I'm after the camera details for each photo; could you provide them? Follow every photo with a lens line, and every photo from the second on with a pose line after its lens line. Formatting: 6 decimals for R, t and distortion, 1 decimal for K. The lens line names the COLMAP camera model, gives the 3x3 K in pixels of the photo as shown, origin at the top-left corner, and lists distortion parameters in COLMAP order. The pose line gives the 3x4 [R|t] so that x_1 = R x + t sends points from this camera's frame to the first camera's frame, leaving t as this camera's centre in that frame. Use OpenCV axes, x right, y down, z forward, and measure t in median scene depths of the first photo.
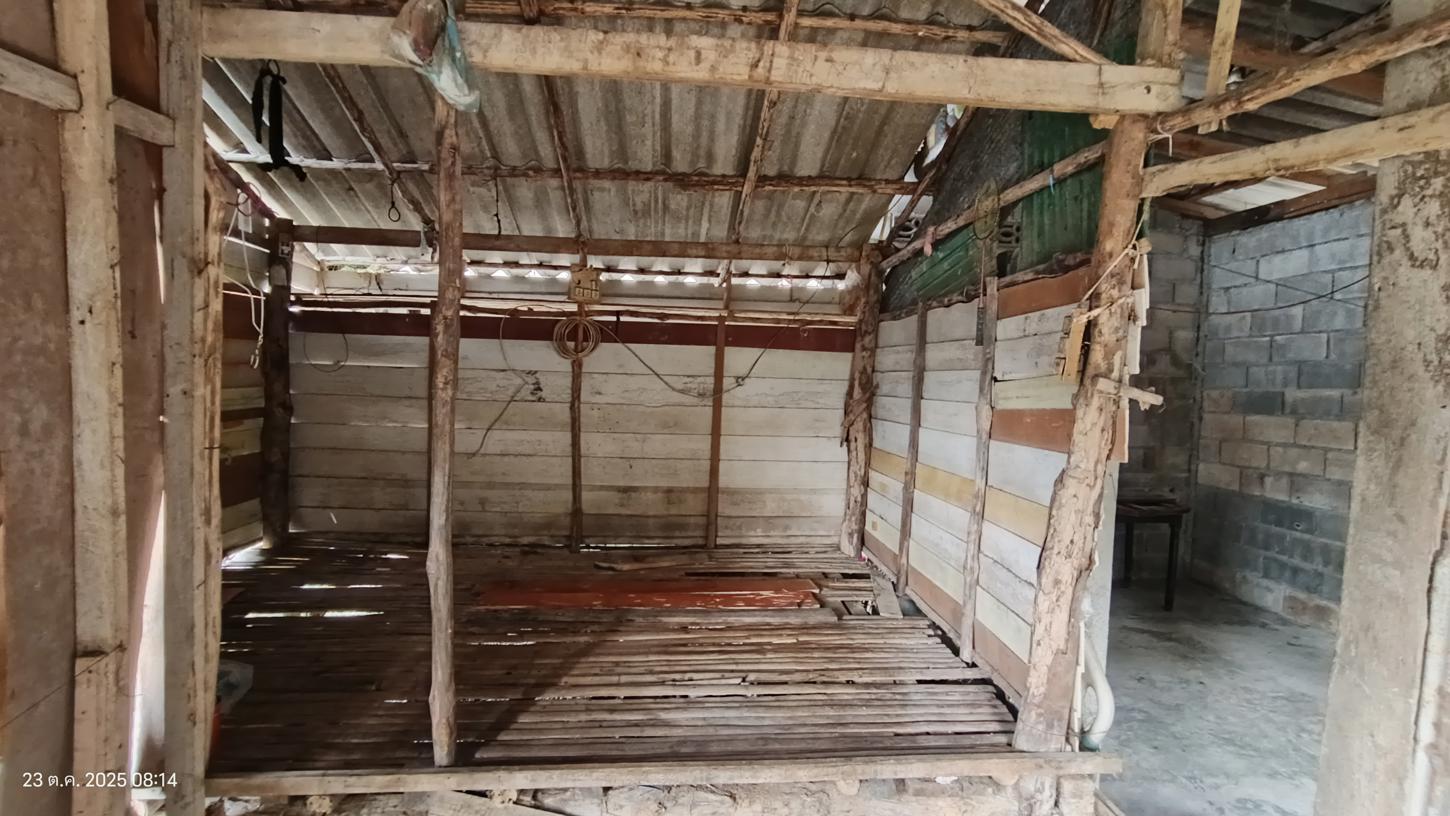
lens RADIAL K [[659.5, 0, 716.6], [0, 659.5, 417.5], [0, 0, 1]] dist [-0.010448, 0.000366]
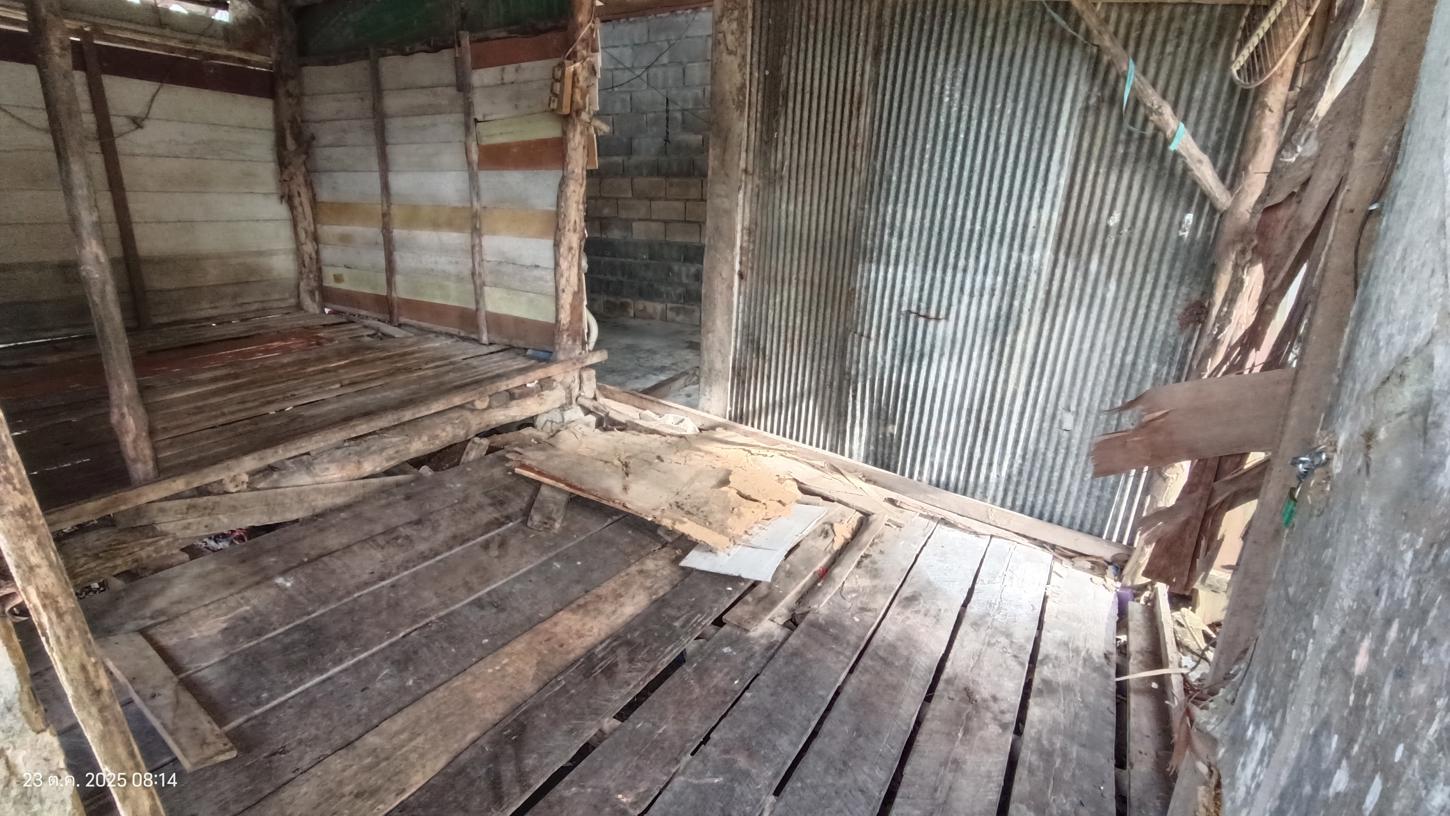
lens RADIAL K [[662.0, 0, 713.7], [0, 662.0, 416.9], [0, 0, 1]] dist [-0.026424, 0.011716]
pose [[0.559225, -0.274218, 0.782350, -0.442661], [0.039223, 0.951404, 0.305436, 0.109637], [-0.828087, -0.140122, 0.542805, -0.147812]]
